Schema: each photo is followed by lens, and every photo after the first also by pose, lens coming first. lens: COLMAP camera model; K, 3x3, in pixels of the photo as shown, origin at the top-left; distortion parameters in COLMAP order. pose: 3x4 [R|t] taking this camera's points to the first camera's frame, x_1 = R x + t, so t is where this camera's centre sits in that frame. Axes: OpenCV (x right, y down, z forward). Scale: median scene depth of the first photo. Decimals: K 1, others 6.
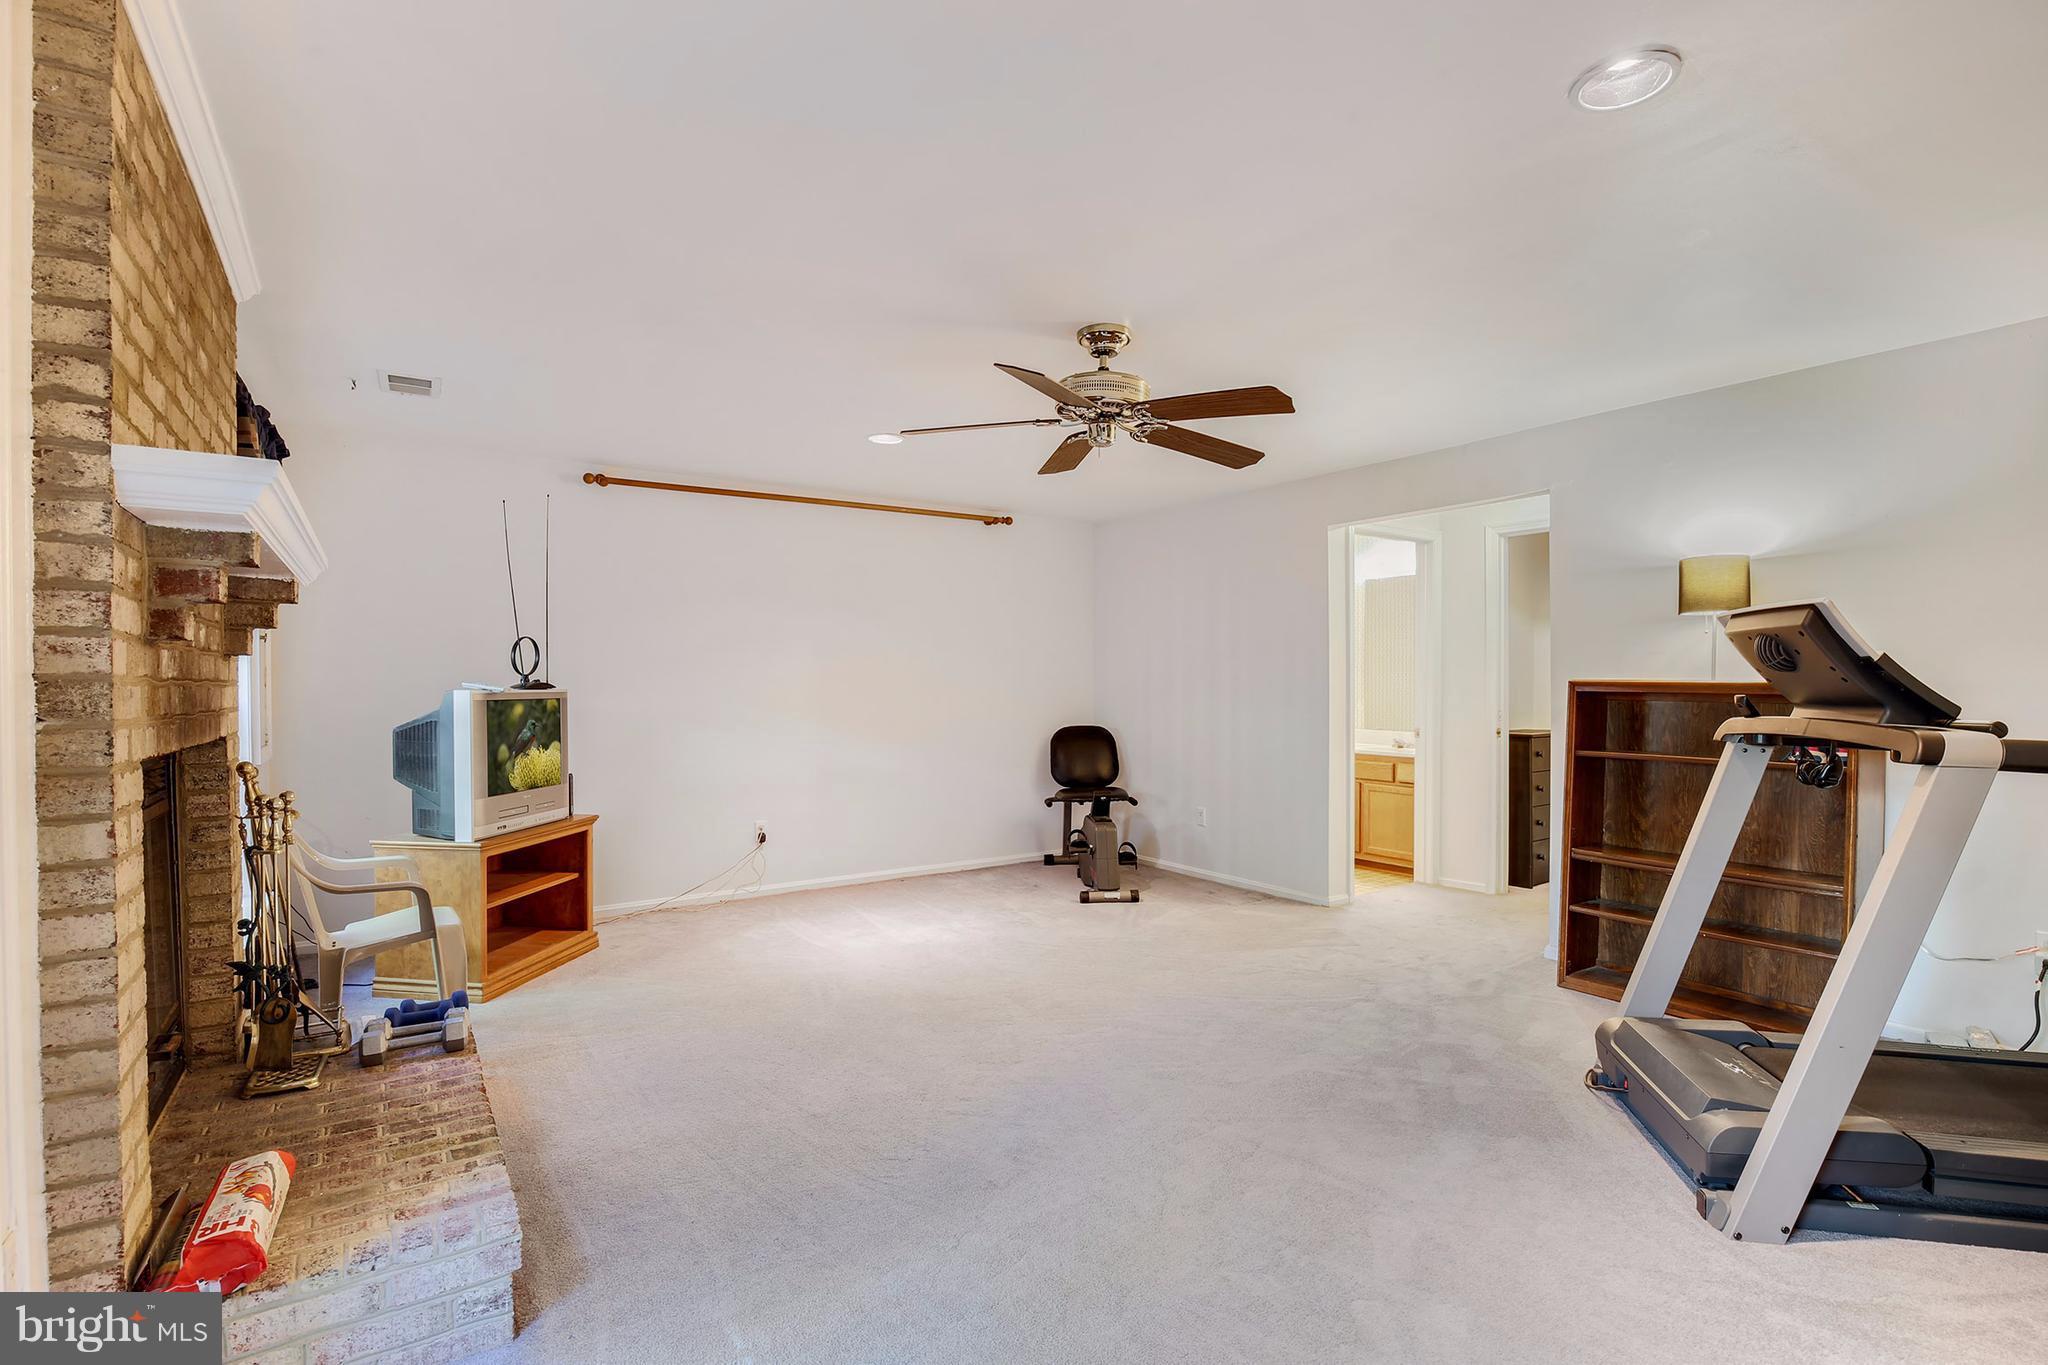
lens RADIAL K [[935.3, 0, 1018.2], [0, 935.3, 682.1], [0, 0, 1]] dist [-0.039997, 0.009788]
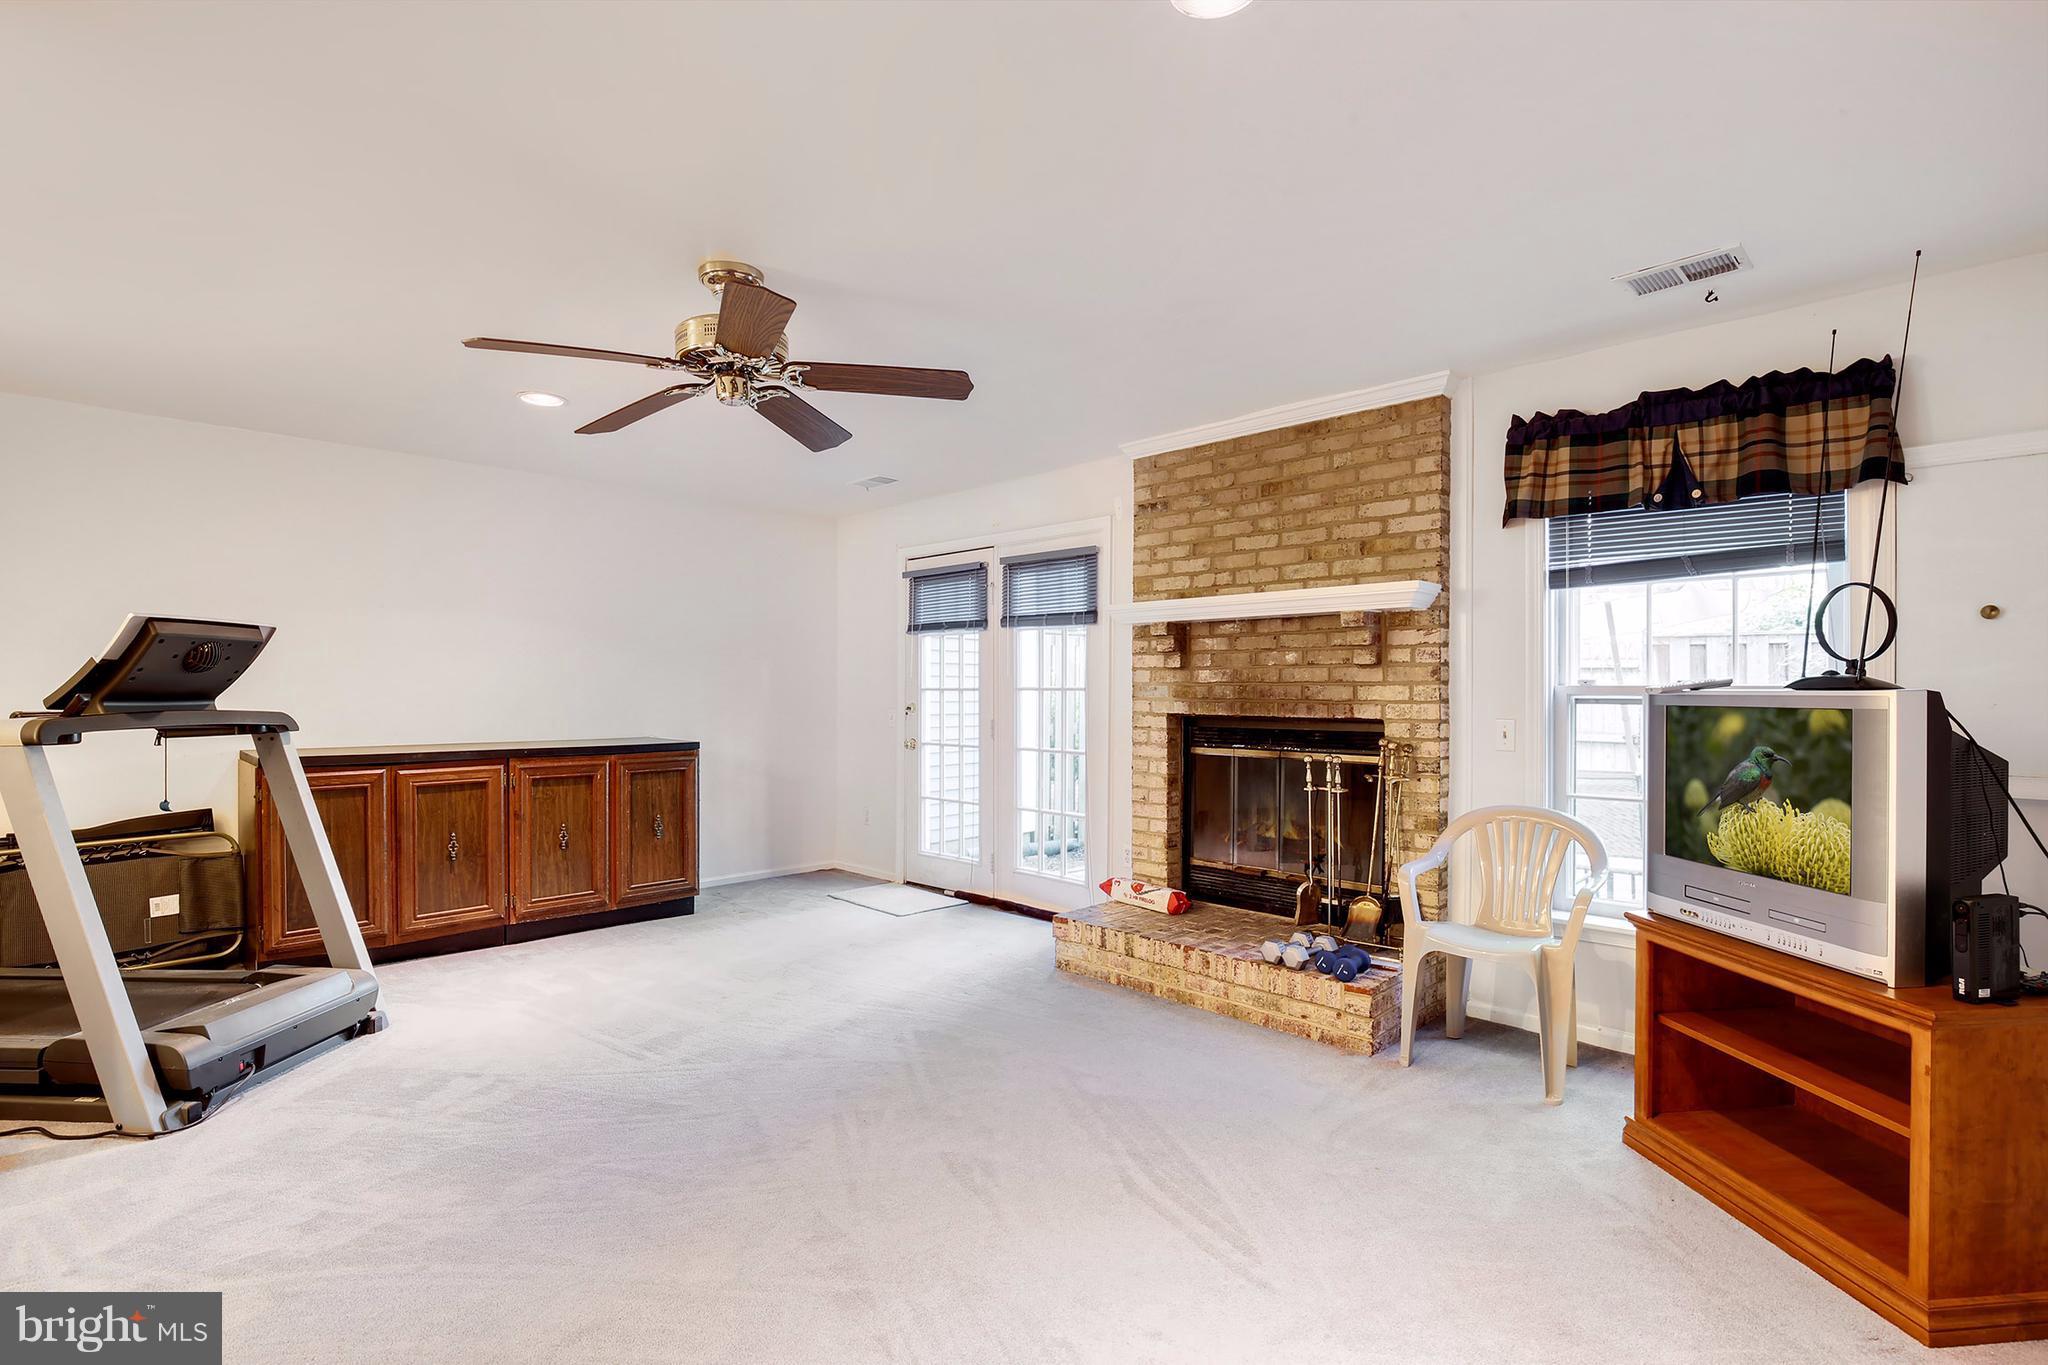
lens RADIAL K [[961.1, 0, 1016.4], [0, 961.1, 696.0], [0, 0, 1]] dist [-0.029315, 0.000638]
pose [[-0.983365, -0.000406, -0.181639, -0.003339], [-0.000868, 0.999997, 0.002460, 0.010922], [0.181637, 0.002577, -0.983362, 1.502931]]
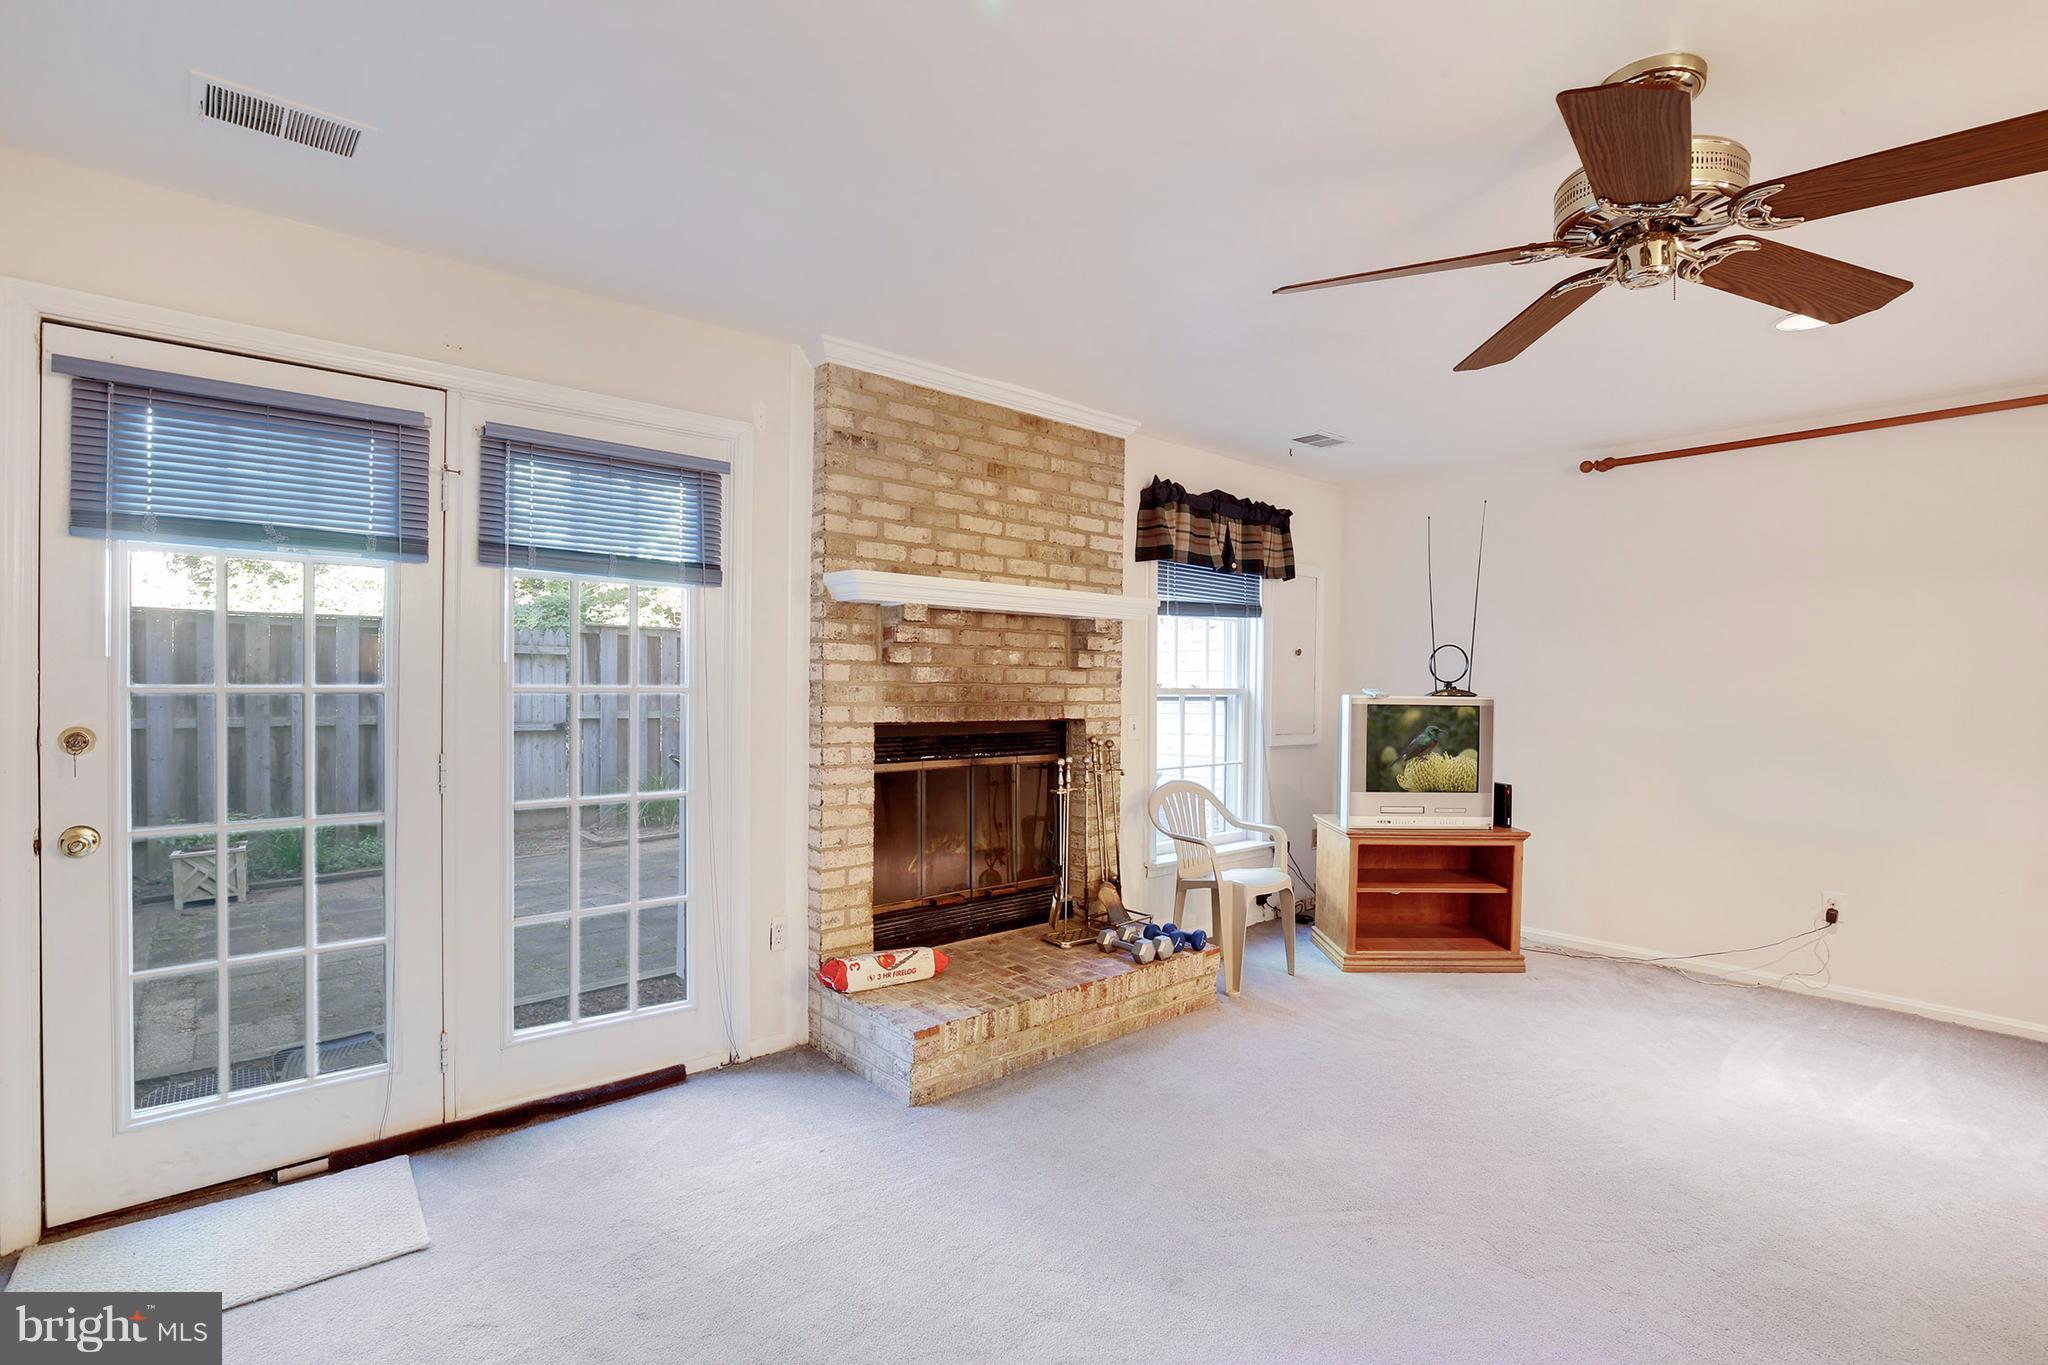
lens RADIAL K [[953.7, 0, 1062.7], [0, 953.7, 689.9], [0, 0, 1]] dist [-0.029594, -0.000037]
pose [[0.140752, 0.016053, -0.989915, 0.483168], [-0.012896, 0.999813, 0.014380, -0.009799], [0.989961, 0.010741, 0.140932, 0.453533]]
